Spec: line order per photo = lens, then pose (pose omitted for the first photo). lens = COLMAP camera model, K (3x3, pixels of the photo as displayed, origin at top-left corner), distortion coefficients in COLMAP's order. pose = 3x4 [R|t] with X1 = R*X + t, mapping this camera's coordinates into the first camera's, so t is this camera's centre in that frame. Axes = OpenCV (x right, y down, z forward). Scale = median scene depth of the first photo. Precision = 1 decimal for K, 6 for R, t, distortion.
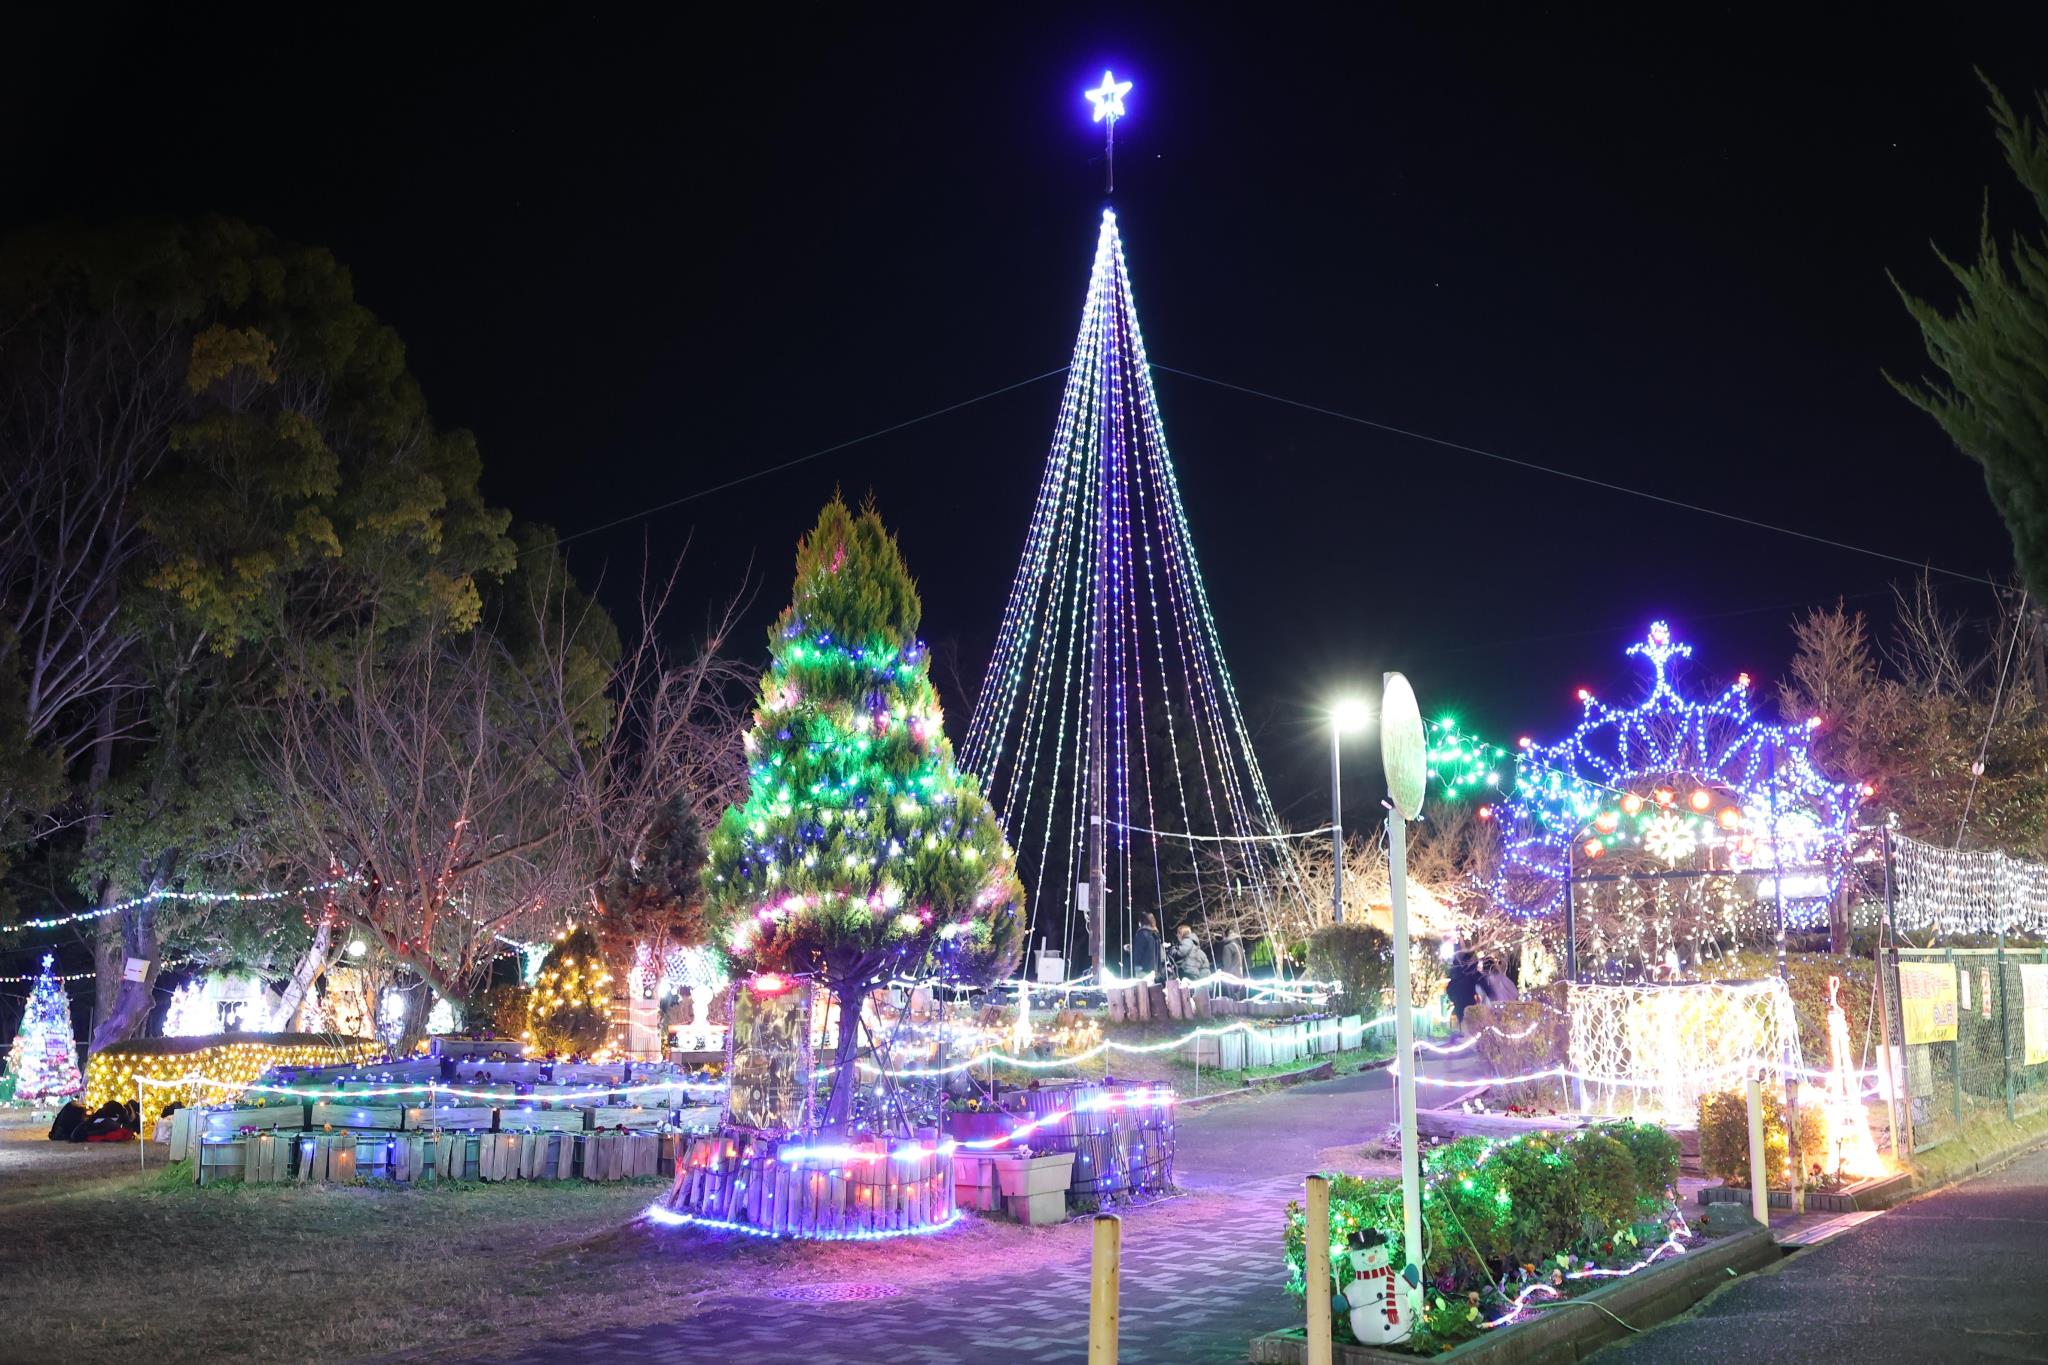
lens RADIAL K [[2212.4, 0, 1020.7], [0, 2212.4, 684.7], [0, 0, 1]] dist [-0.009120, 0.000000]
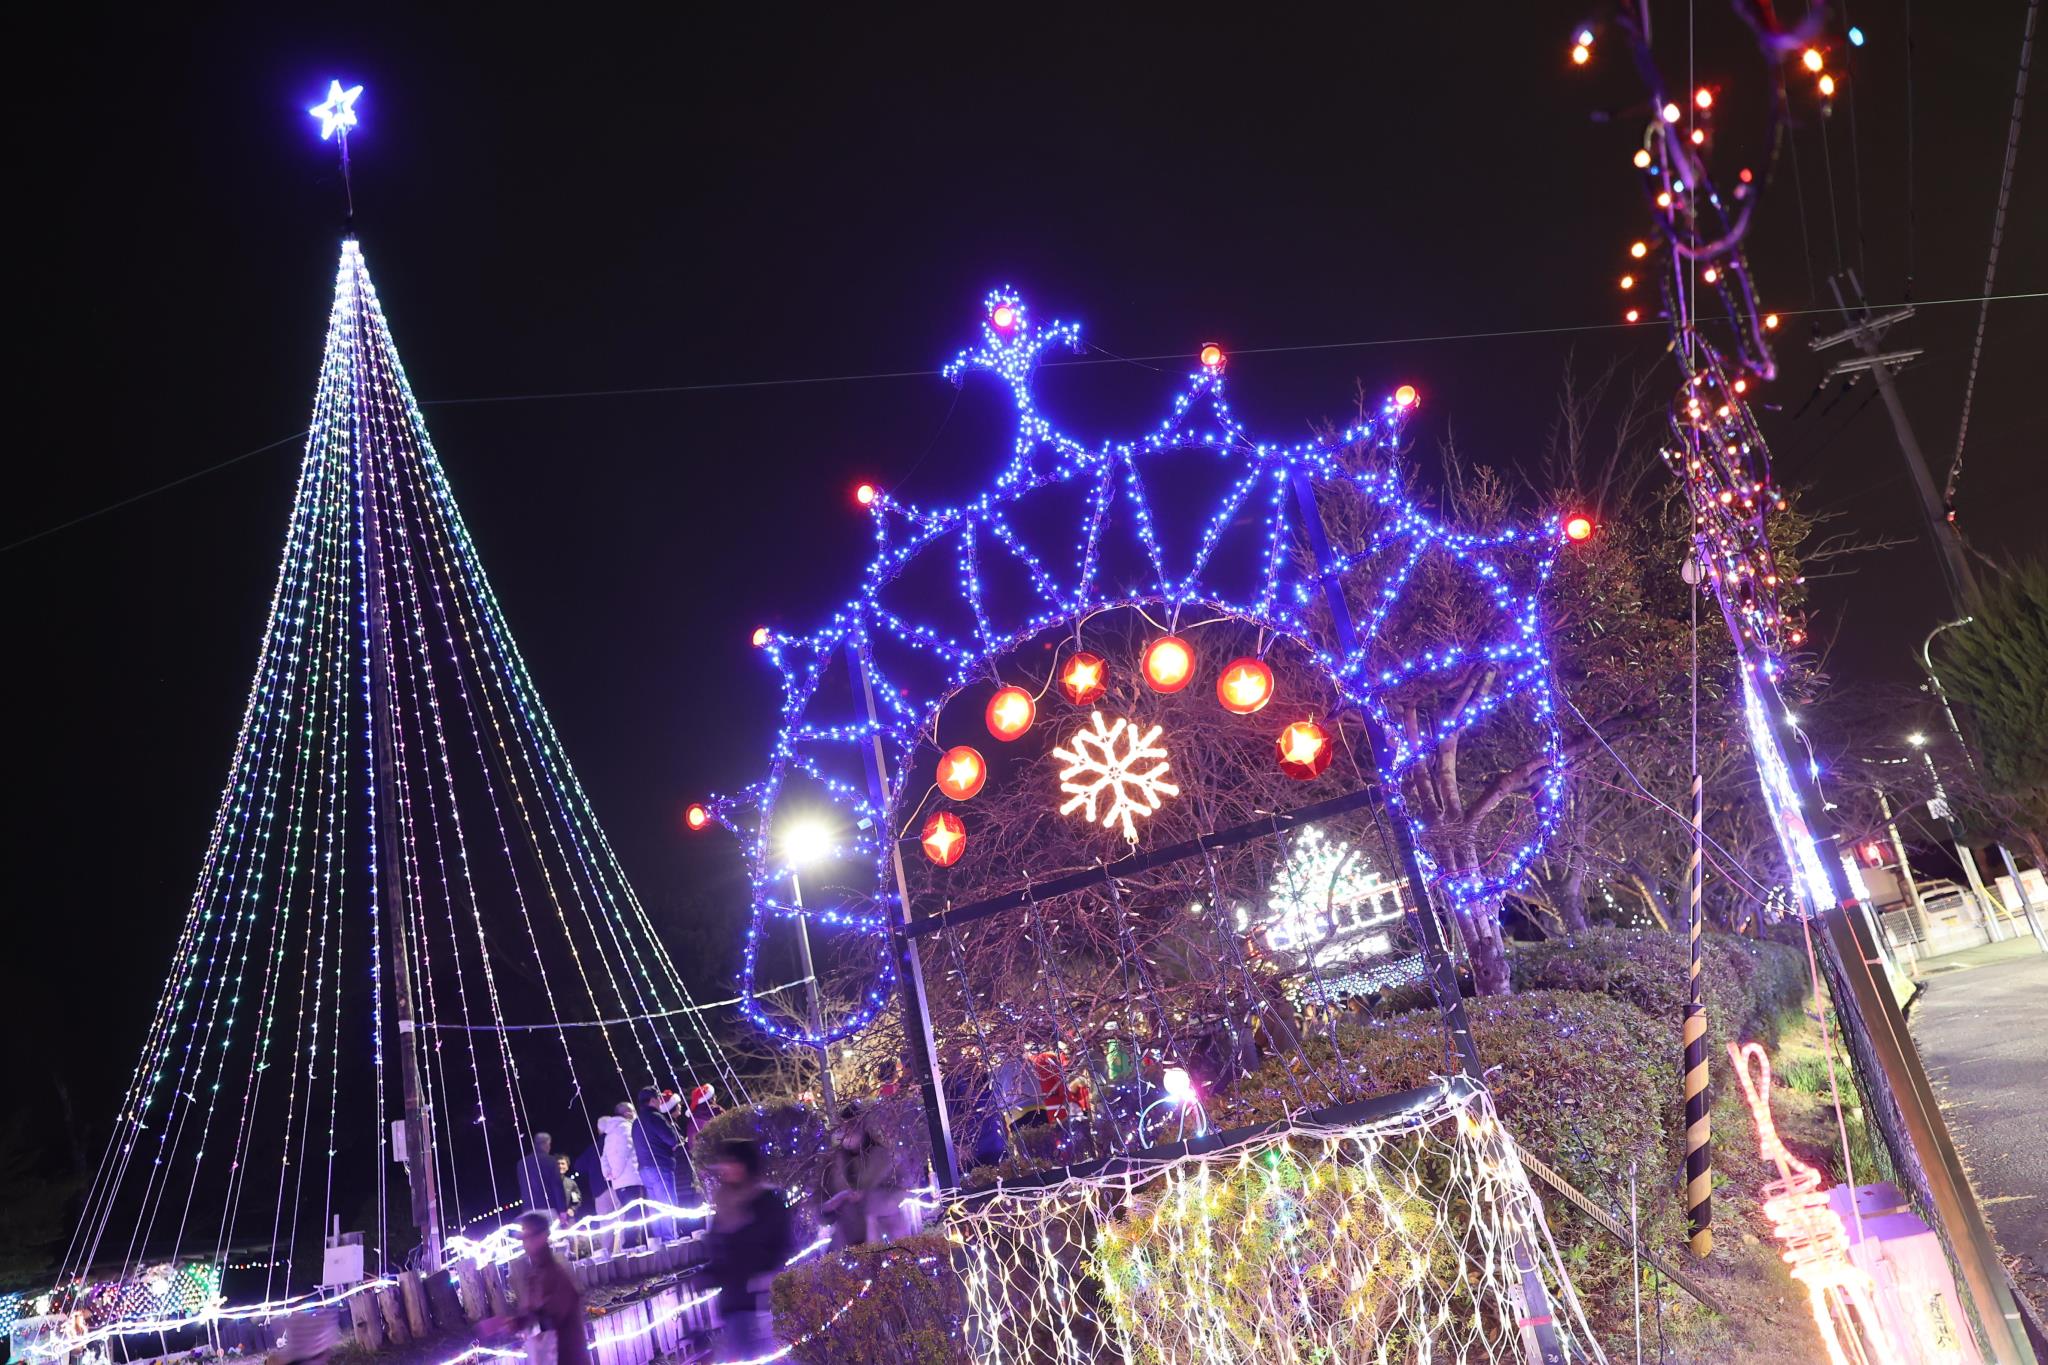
lens RADIAL K [[1620.2, 0, 1024.6], [0, 1620.2, 678.3], [0, 0, 1]] dist [-0.033300, 0.000174]
pose [[0.968482, -0.155931, 0.194239, 0.222265], [0.182637, 0.974802, -0.128084, 0.085871], [-0.169373, 0.159522, 0.972556, 0.711807]]
